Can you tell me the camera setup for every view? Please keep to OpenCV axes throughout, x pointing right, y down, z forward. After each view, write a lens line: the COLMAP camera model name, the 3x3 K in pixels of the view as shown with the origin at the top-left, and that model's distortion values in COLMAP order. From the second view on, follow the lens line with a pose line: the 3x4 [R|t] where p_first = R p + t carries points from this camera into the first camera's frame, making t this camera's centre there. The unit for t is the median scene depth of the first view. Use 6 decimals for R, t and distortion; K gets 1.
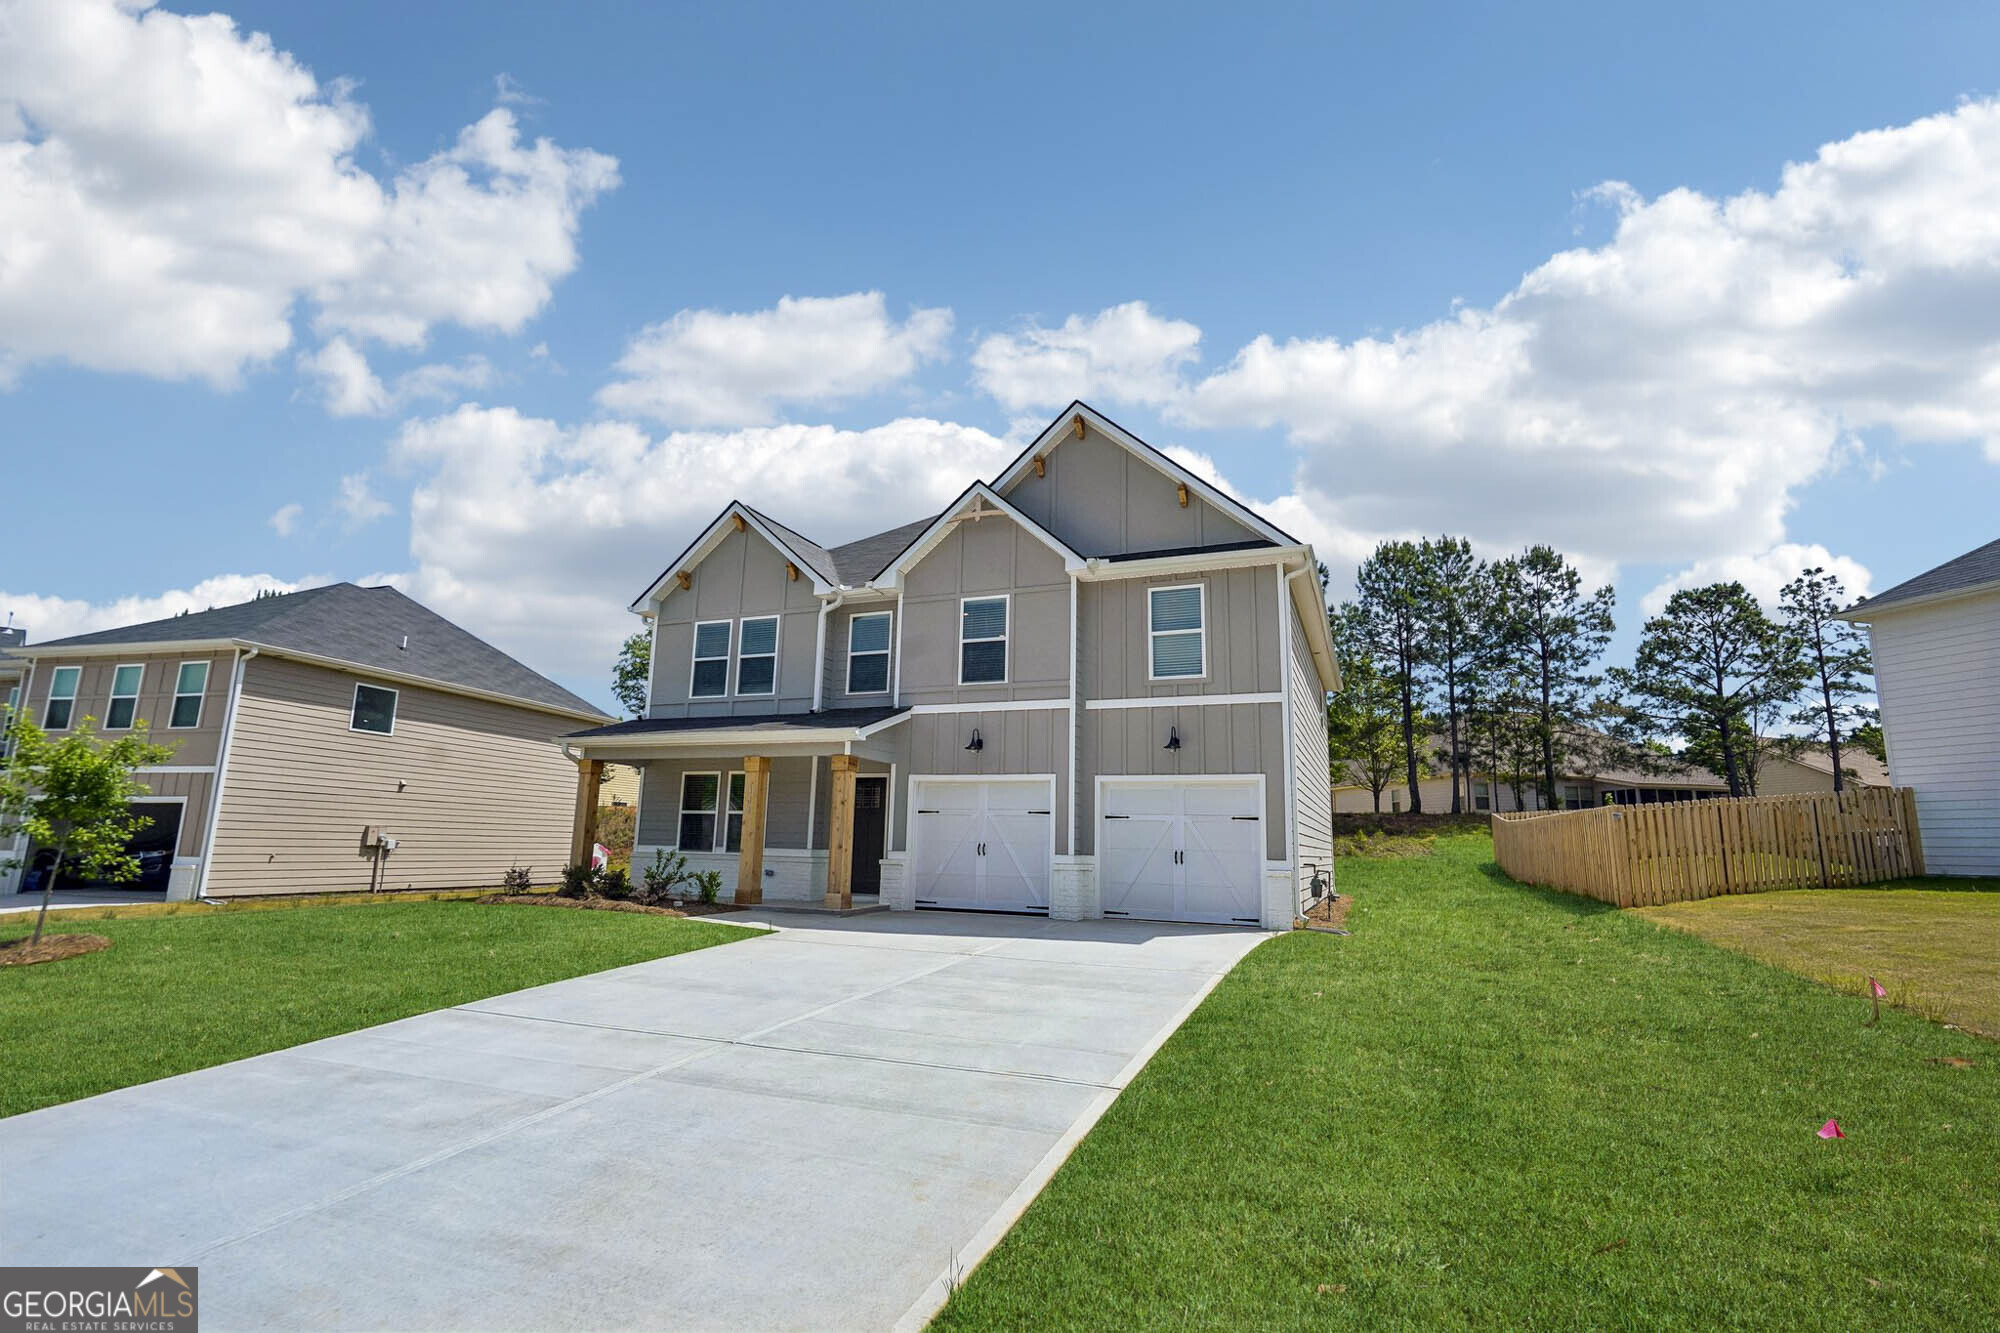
lens RADIAL K [[907.8, 0, 1000.0], [0, 907.8, 666.5], [0, 0, 1]] dist [-0.002800, -0.000063]
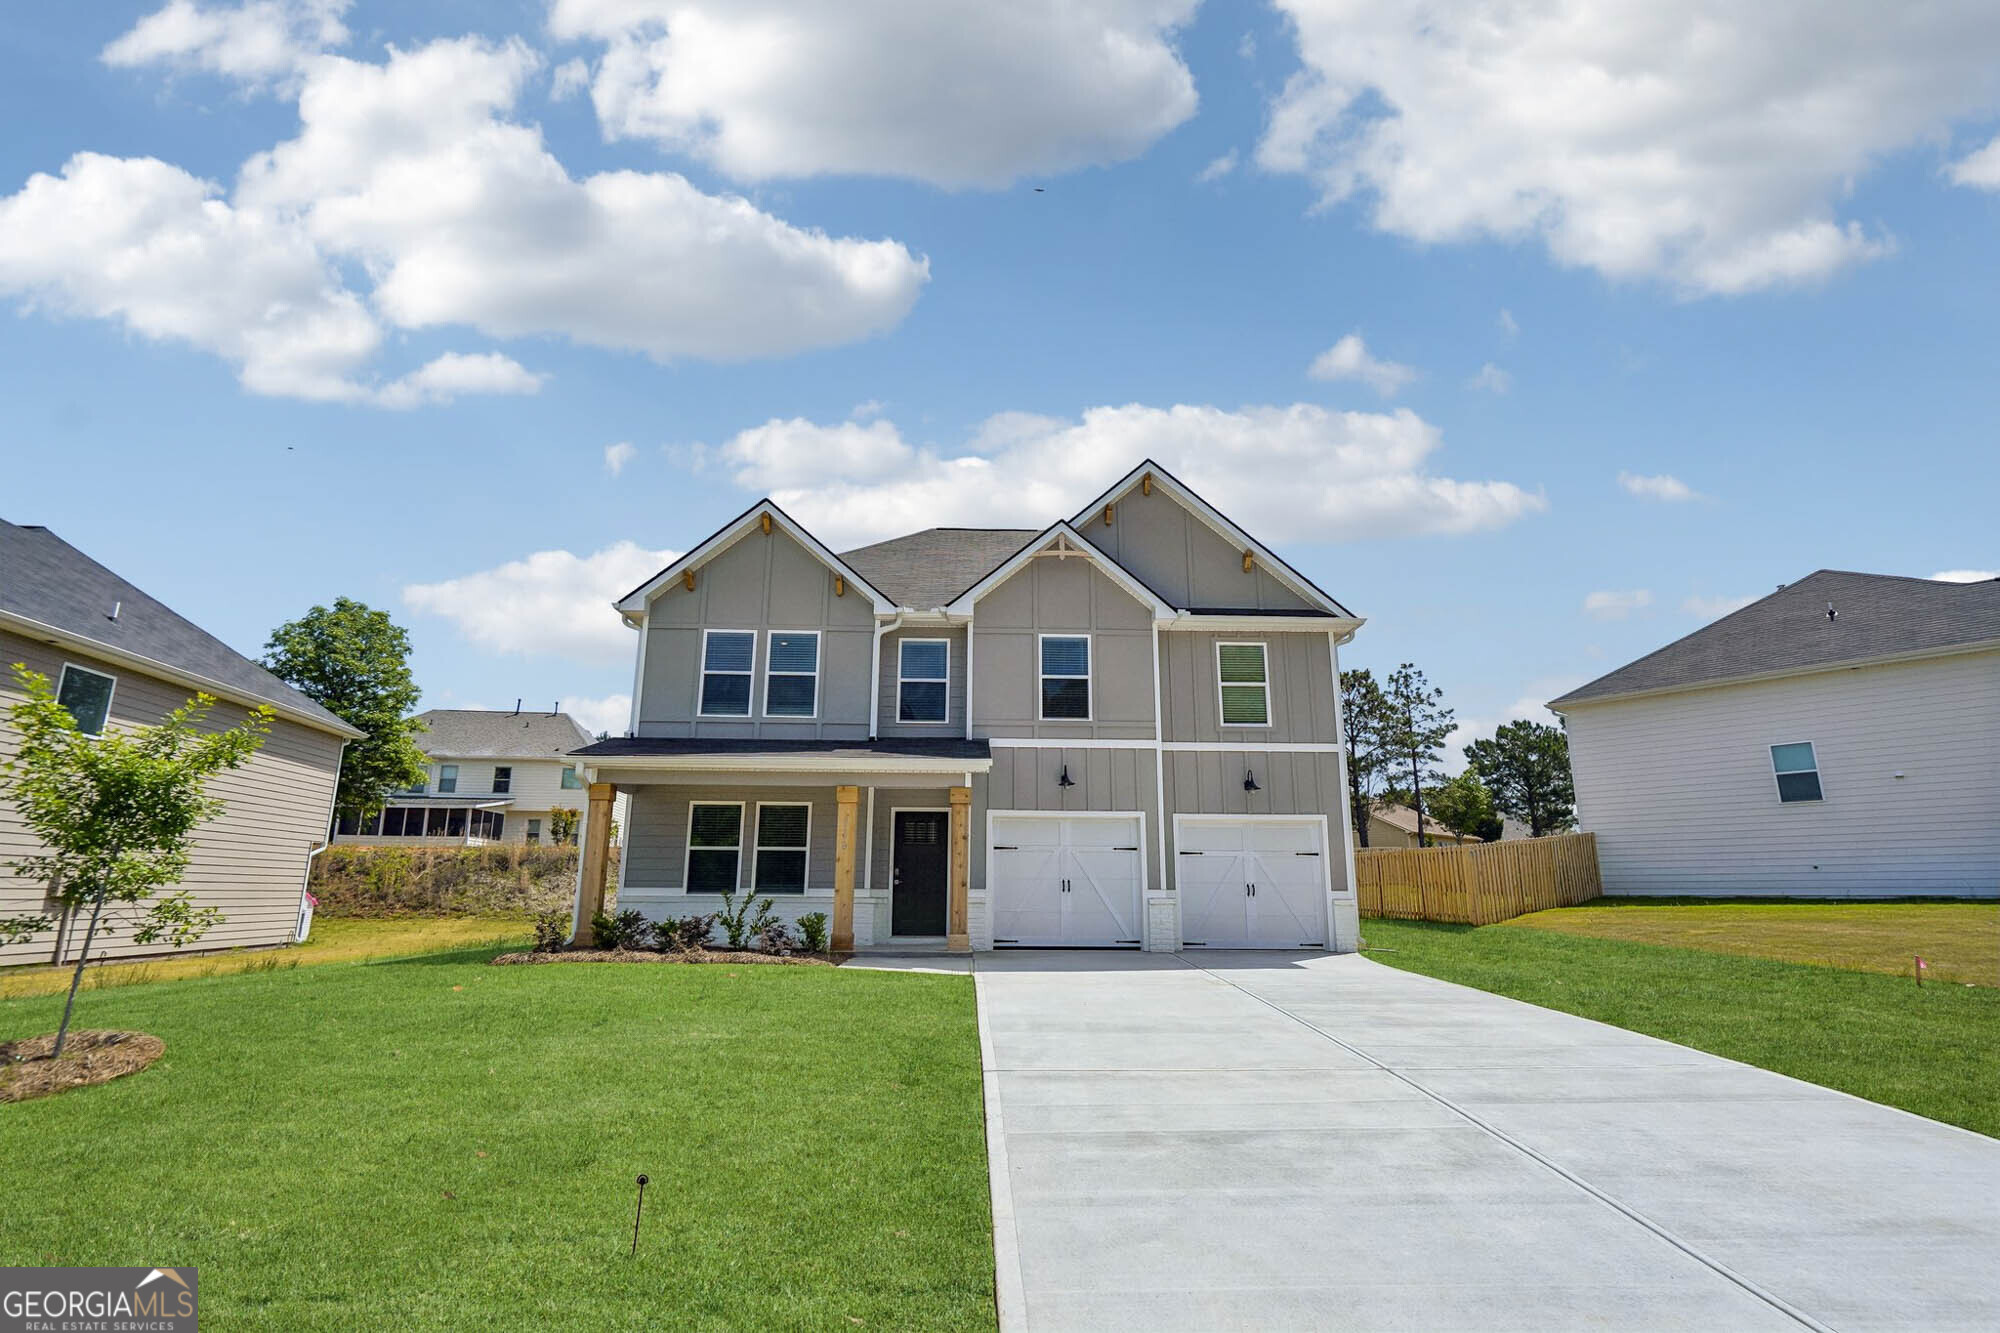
lens RADIAL K [[916.4, 0, 995.2], [0, 916.4, 675.8], [0, 0, 1]] dist [-0.001150, 0.000716]
pose [[0.913807, 0.077262, 0.398731, -0.494483], [-0.064463, 0.996885, -0.045430, 0.020604], [-0.400999, 0.015811, 0.915942, 0.096104]]
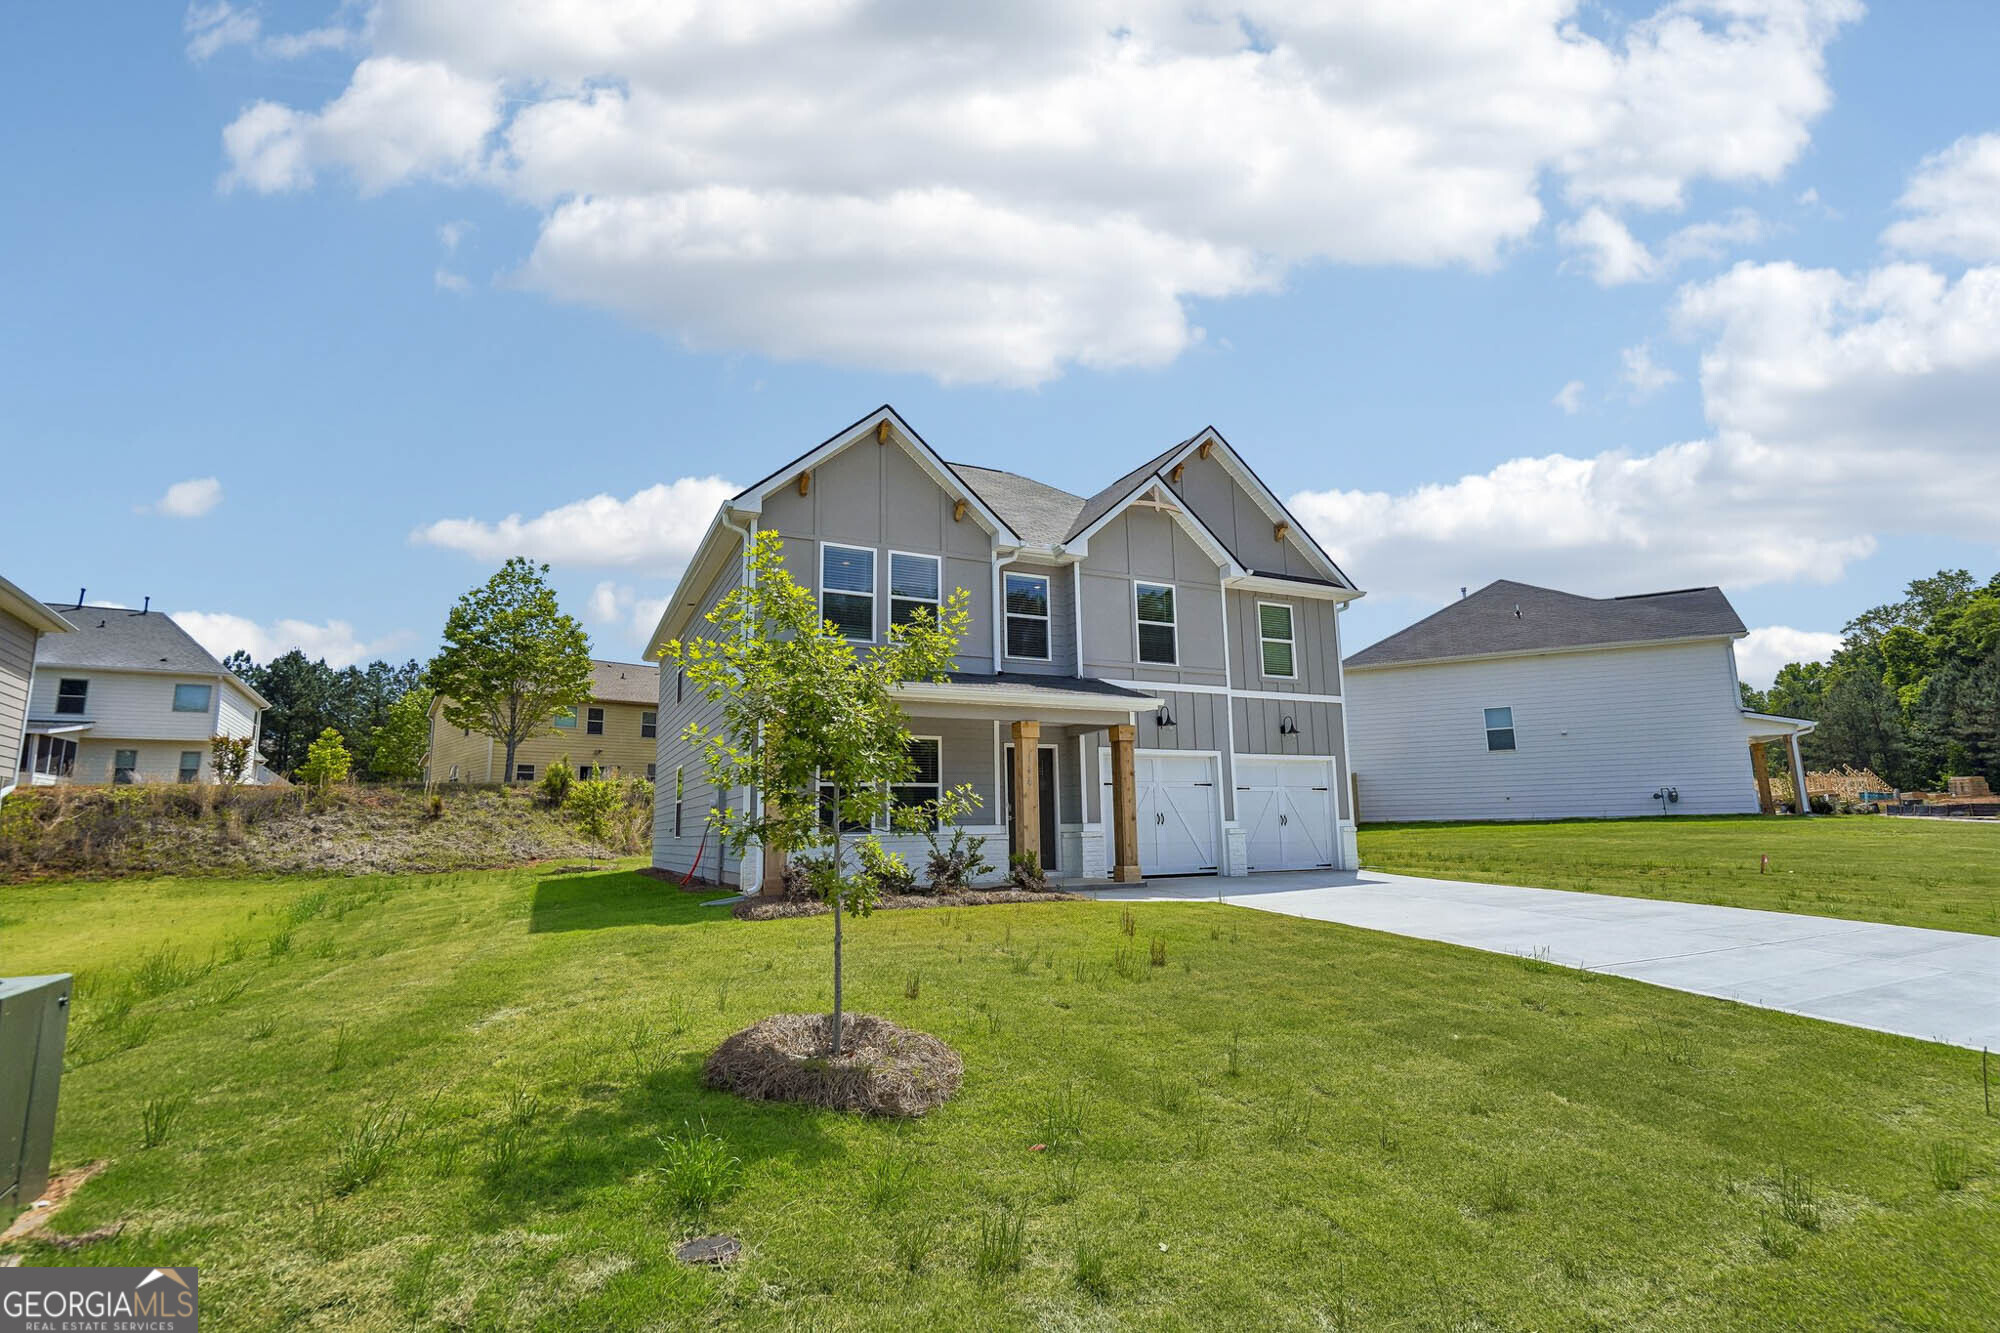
lens RADIAL K [[911.1, 0, 989.8], [0, 911.1, 664.8], [0, 0, 1]] dist [-0.001867, 0.000390]
pose [[0.671676, 0.099862, 0.734084, -0.927632], [-0.113398, 0.993055, -0.031333, 0.074414], [-0.732115, -0.062198, 0.678335, 0.412621]]
